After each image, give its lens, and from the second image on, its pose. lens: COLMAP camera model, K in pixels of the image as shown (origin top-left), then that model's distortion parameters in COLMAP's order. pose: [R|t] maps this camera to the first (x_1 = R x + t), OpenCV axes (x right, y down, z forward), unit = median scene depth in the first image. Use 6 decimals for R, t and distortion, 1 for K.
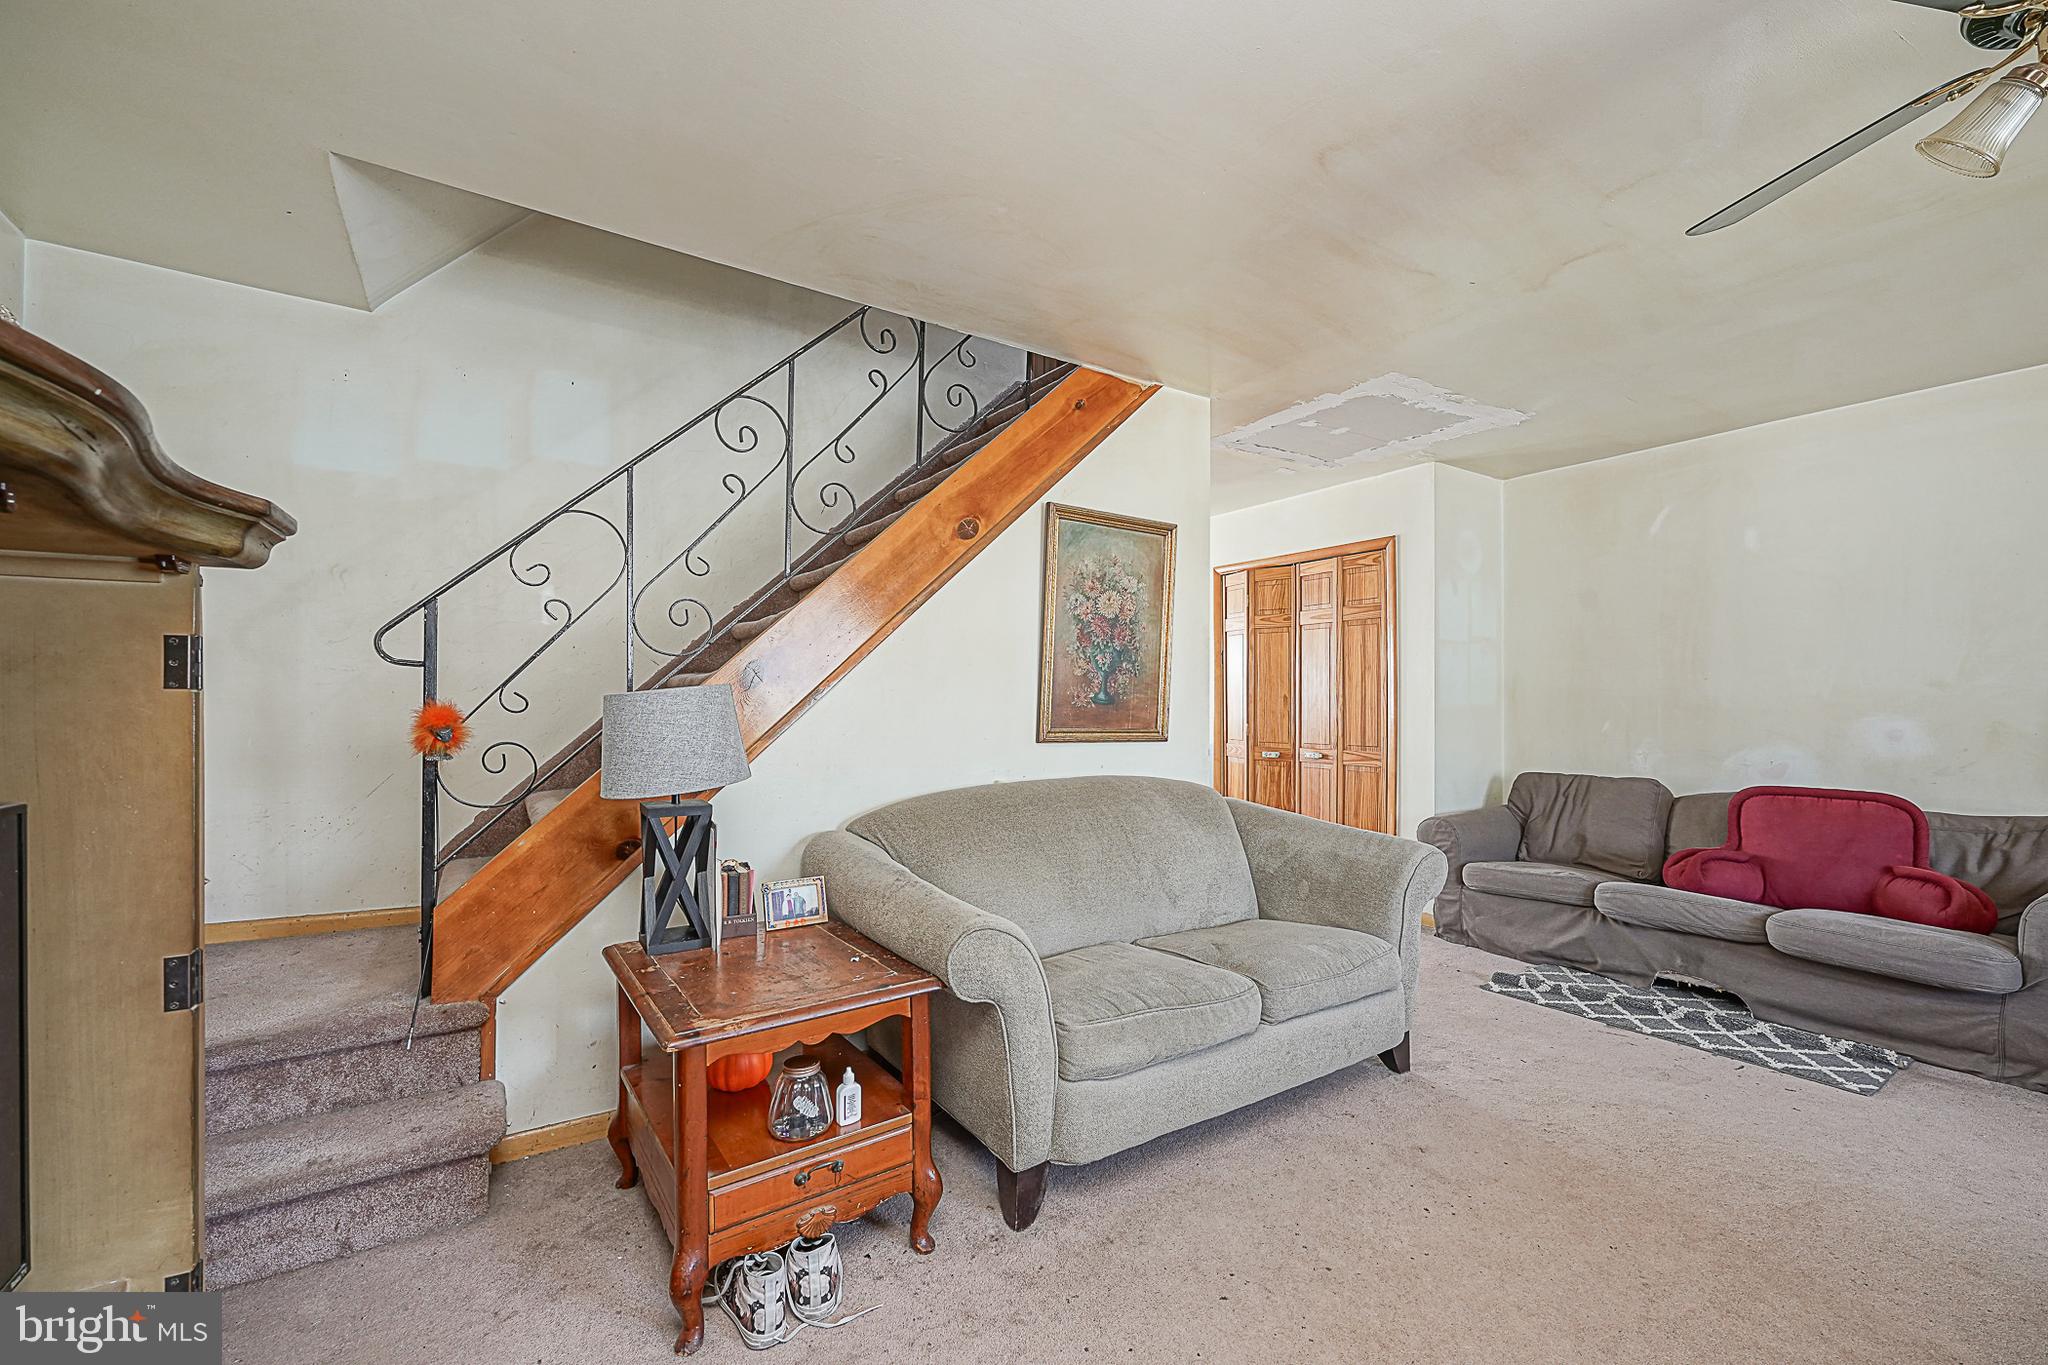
lens RADIAL K [[845.8, 0, 1020.8], [0, 845.8, 693.2], [0, 0, 1]] dist [-0.000276, 0.000235]
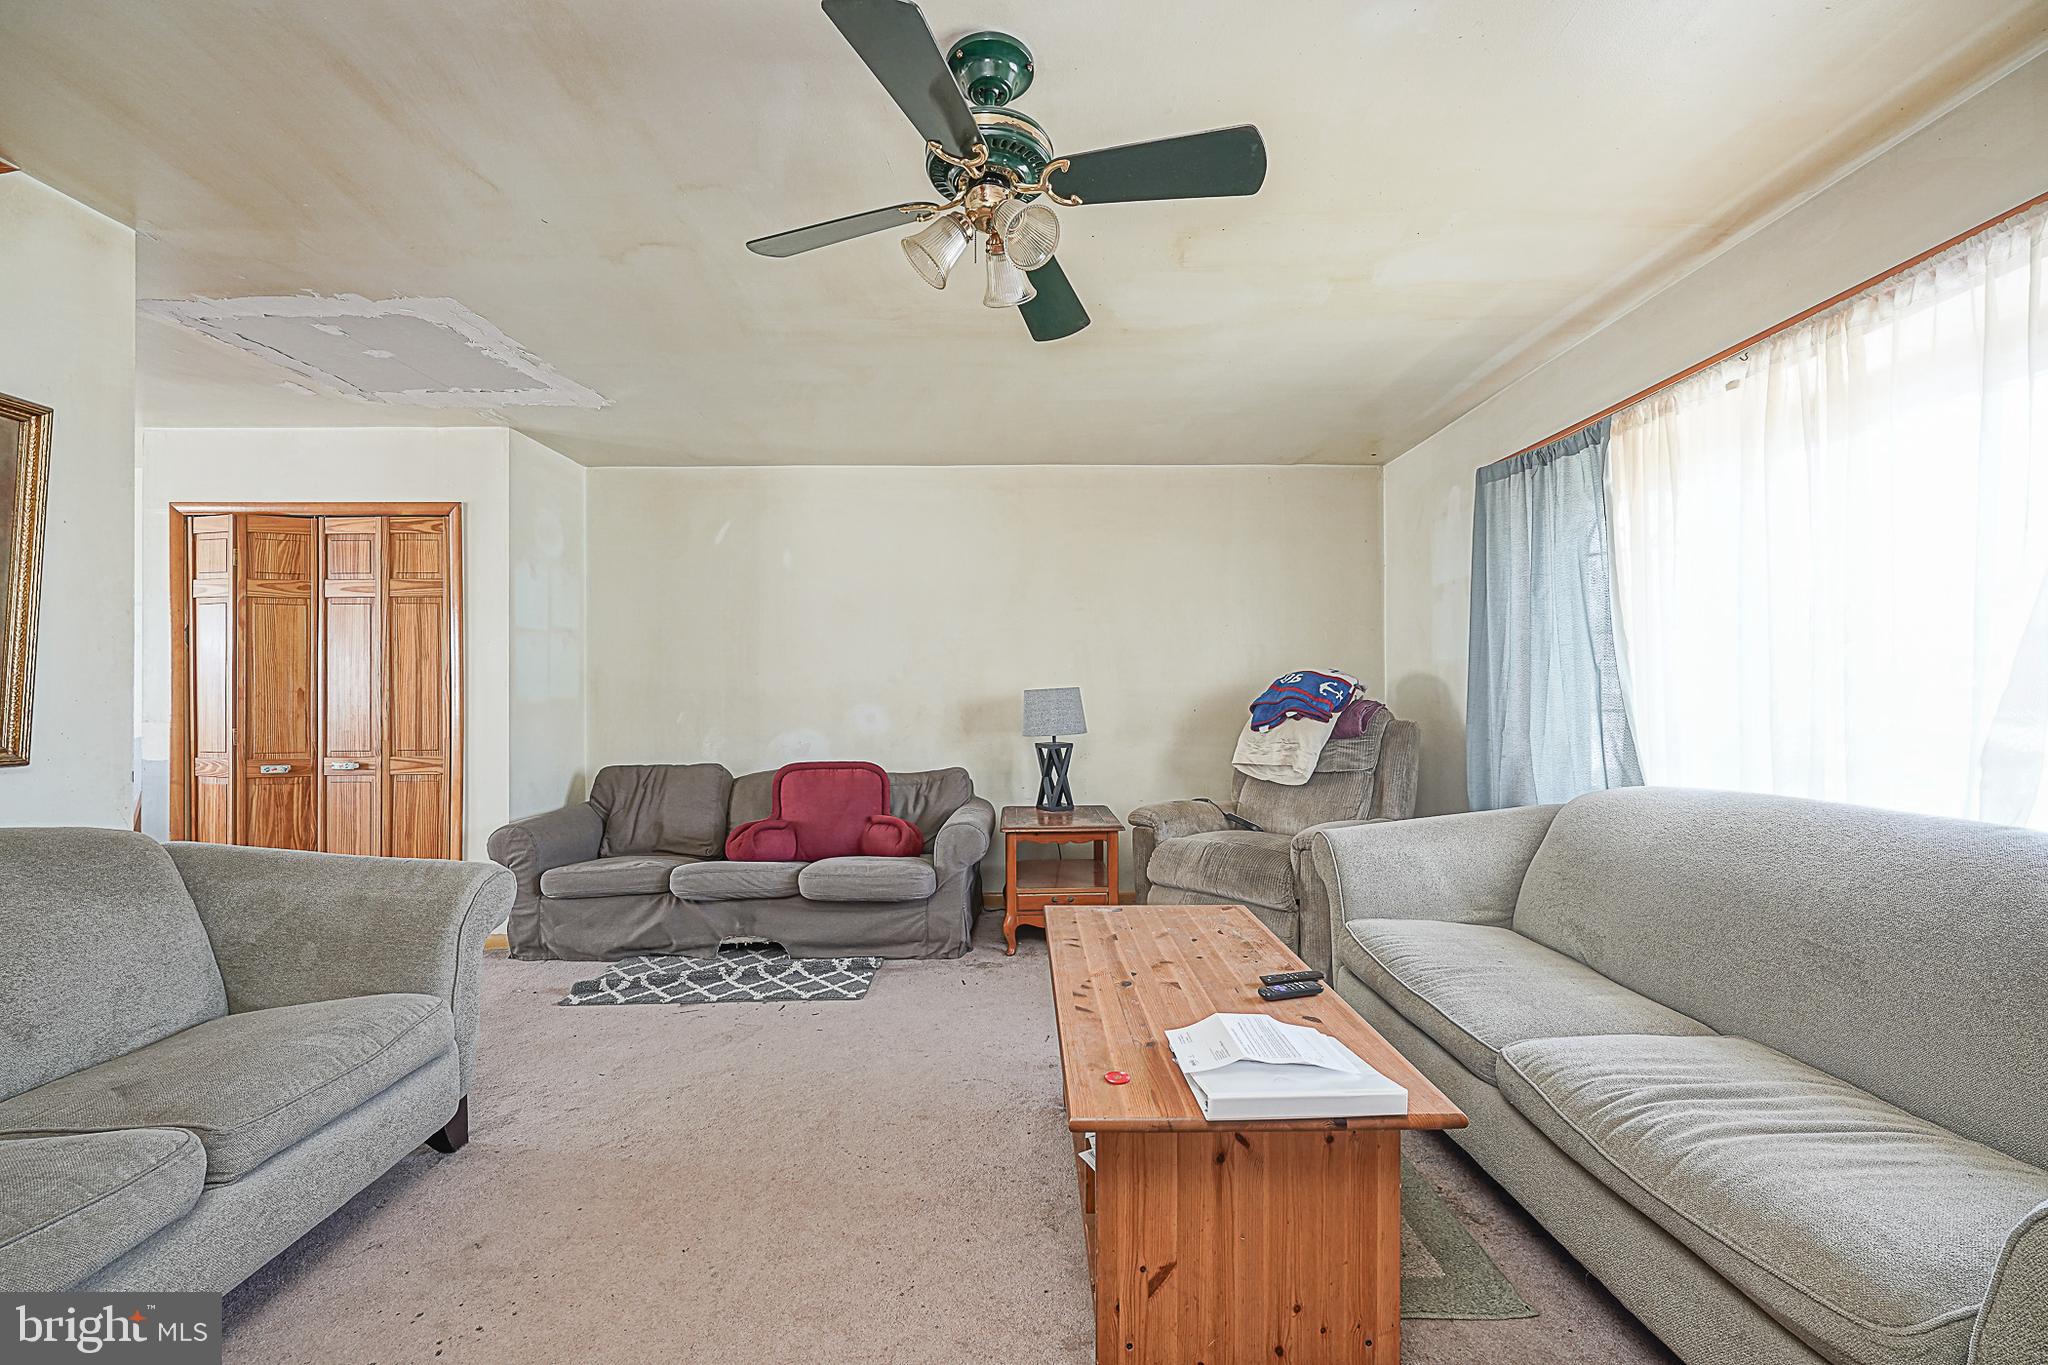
lens RADIAL K [[826.7, 0, 1022.0], [0, 826.7, 689.1], [0, 0, 1]] dist [-0.000231, 0.000355]
pose [[0.543165, -0.001263, 0.839625, 0.060986], [0.000190, 0.999999, 0.001381, 0.002387], [-0.839626, -0.000591, 0.543164, 0.085510]]
